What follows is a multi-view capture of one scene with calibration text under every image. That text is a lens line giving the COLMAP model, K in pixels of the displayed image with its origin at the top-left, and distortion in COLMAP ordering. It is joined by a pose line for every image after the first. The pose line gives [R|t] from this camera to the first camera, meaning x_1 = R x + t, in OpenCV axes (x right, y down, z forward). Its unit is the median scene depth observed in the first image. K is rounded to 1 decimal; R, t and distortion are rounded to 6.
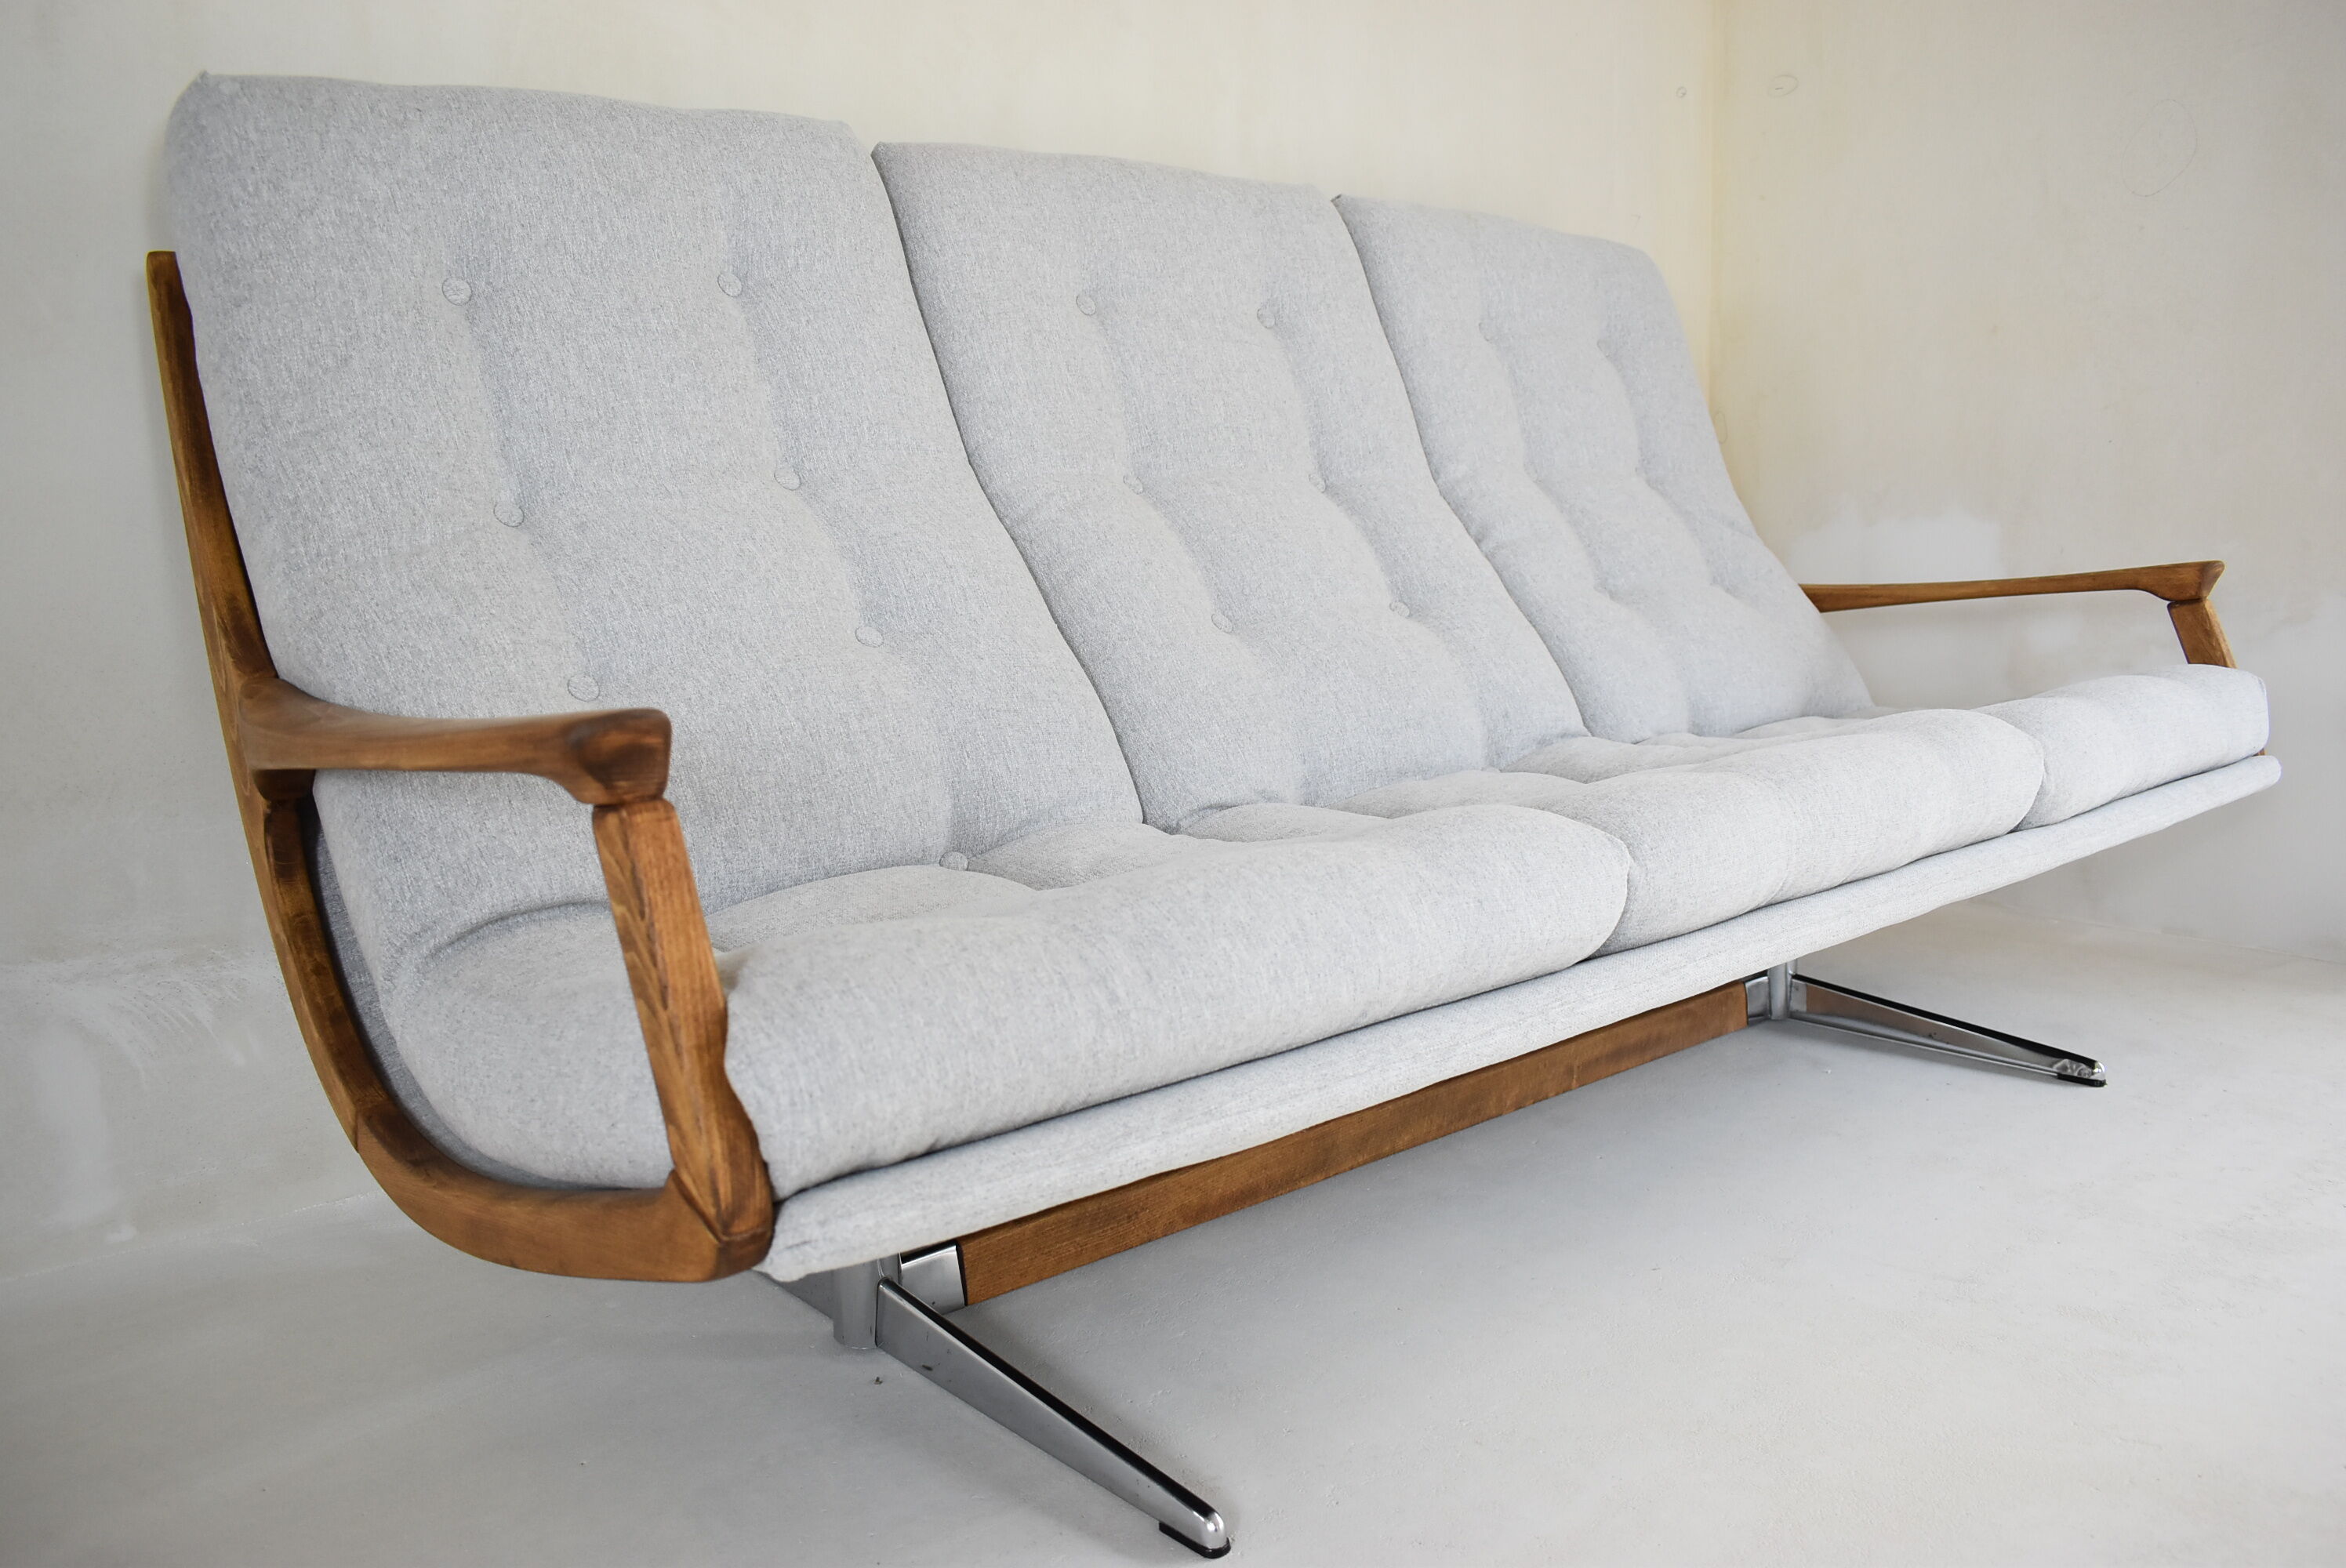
lens RADIAL K [[1882.1, 0, 1173.5], [0, 1882.1, 776.6], [0, 0, 1]] dist [-0.090874, 0.002861]
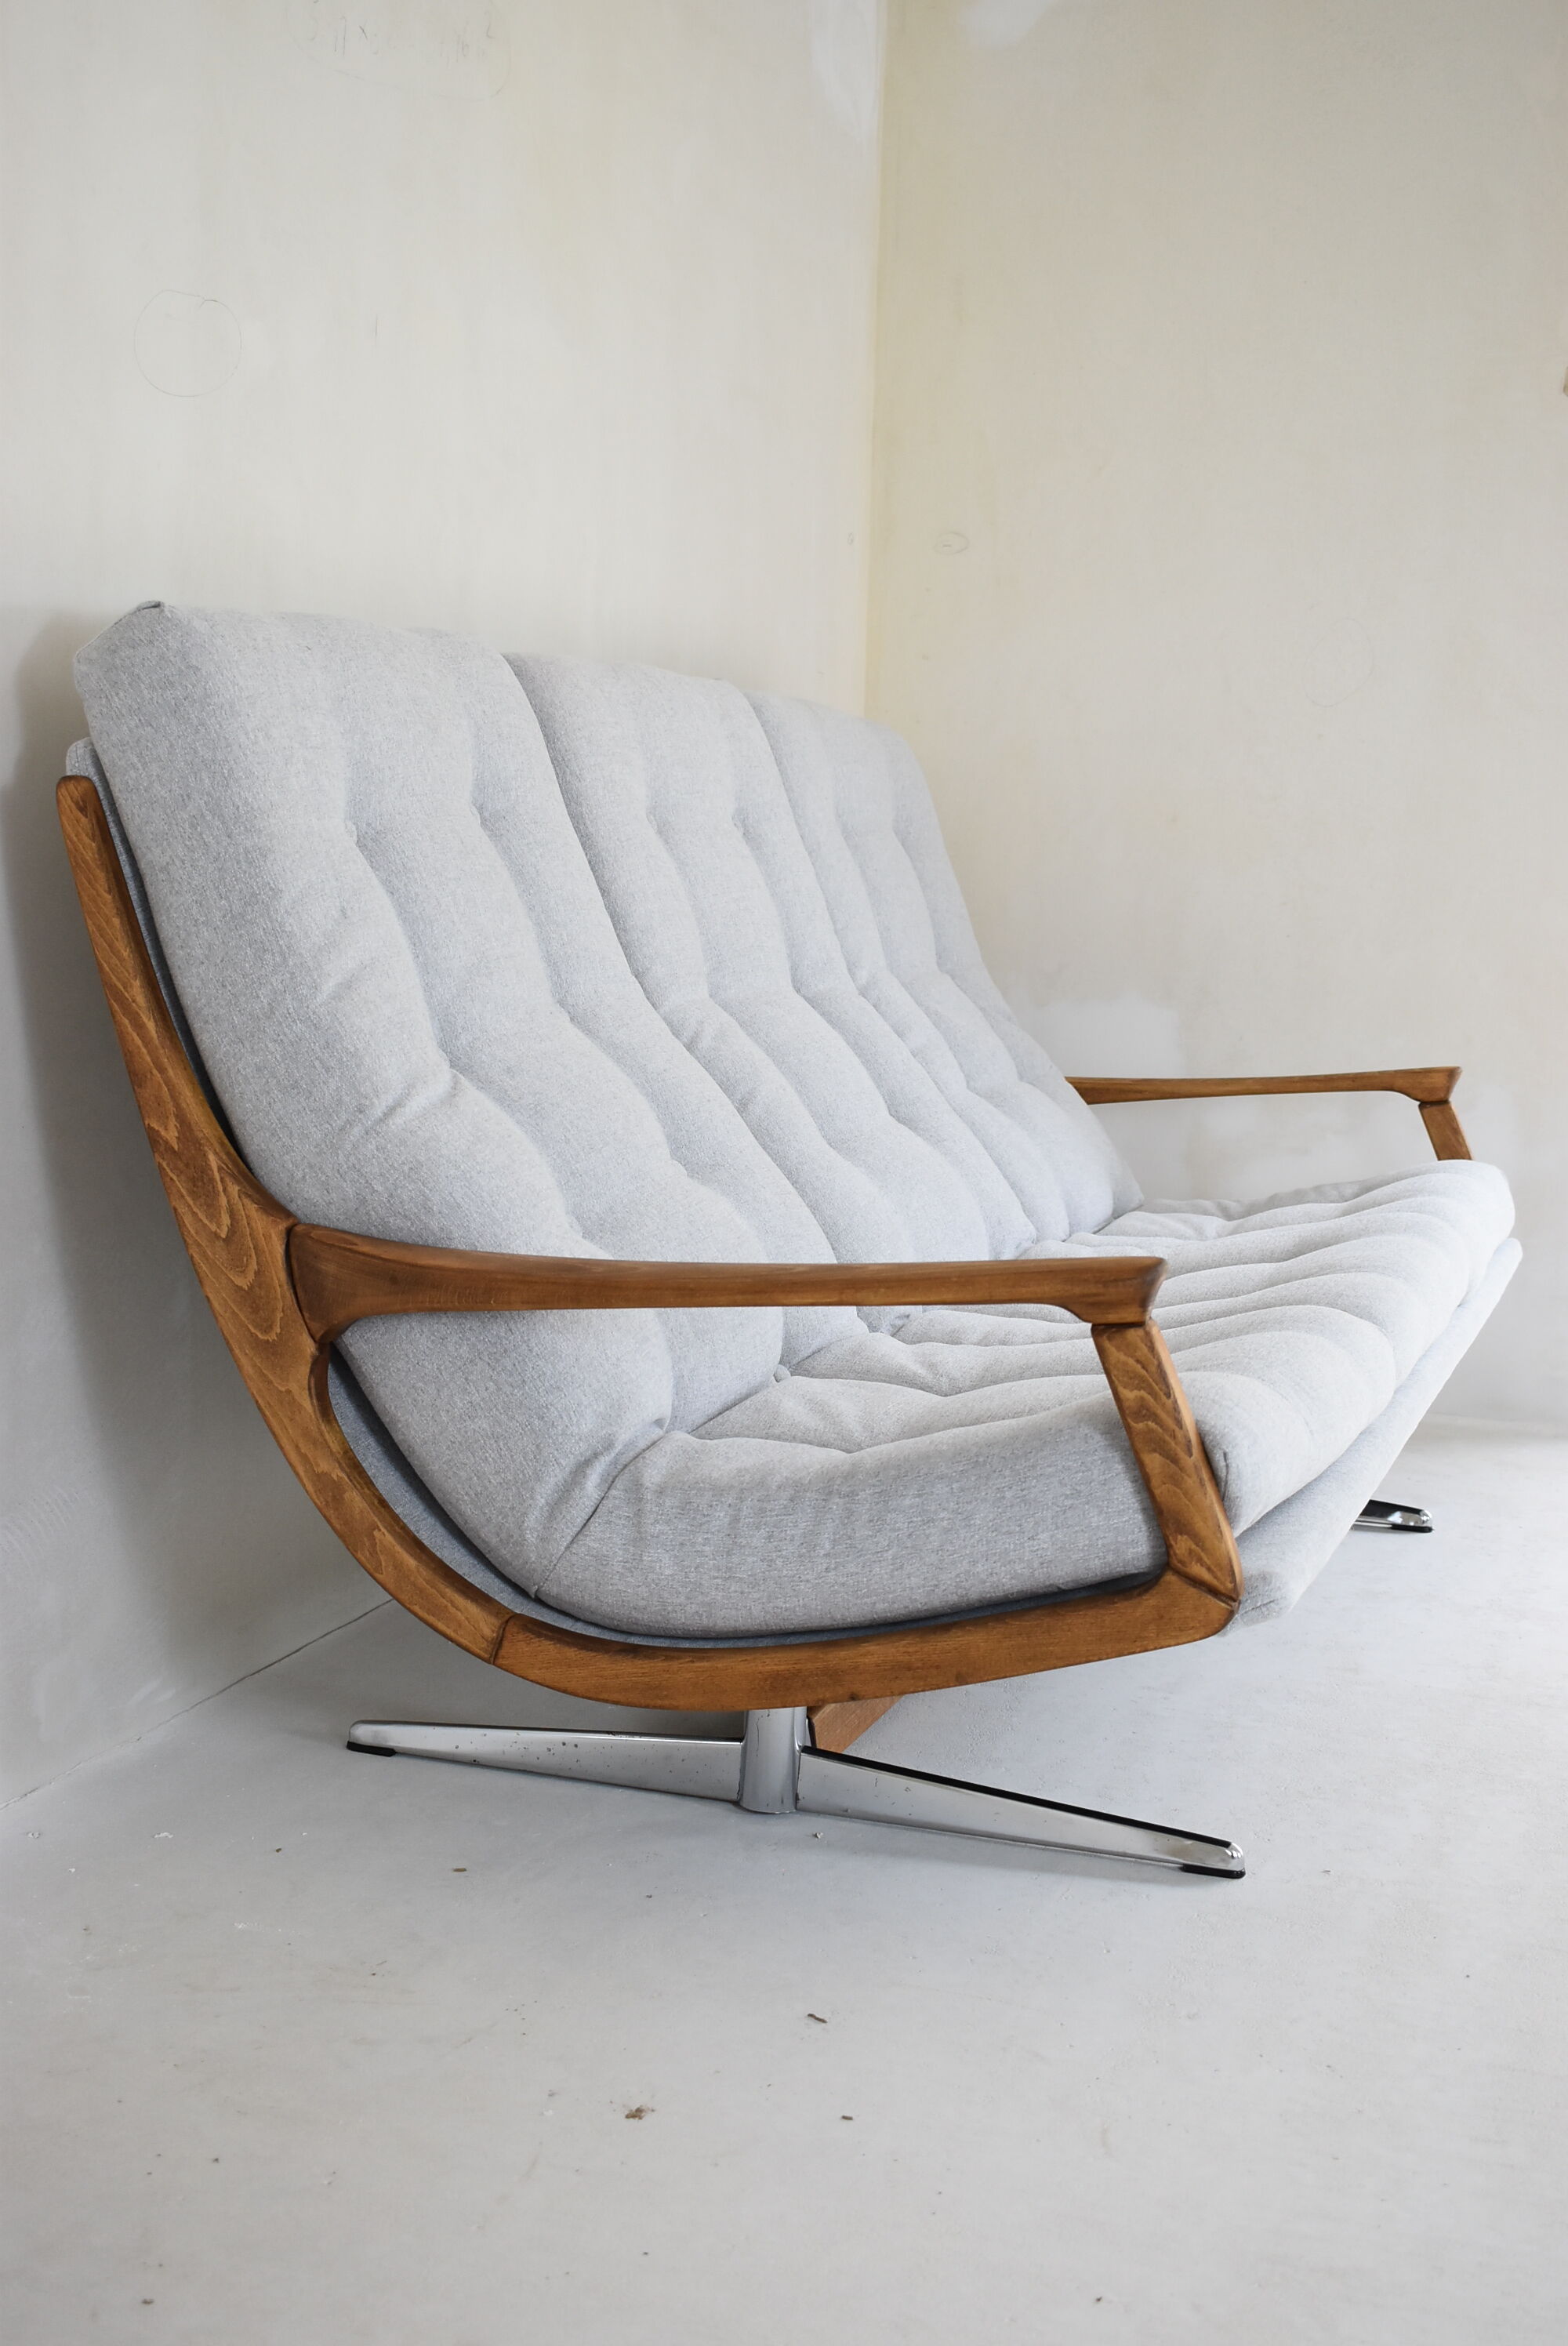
lens RADIAL K [[2809.4, 0, 783.5], [0, 2809.4, 1178.8], [0, 0, 1]] dist [-0.033037, 0.000000]
pose [[0.872814, -0.012768, 0.487887, -0.642116], [0.025025, 0.999514, -0.018613, -0.026495], [-0.487412, 0.028455, 0.872708, -0.312731]]
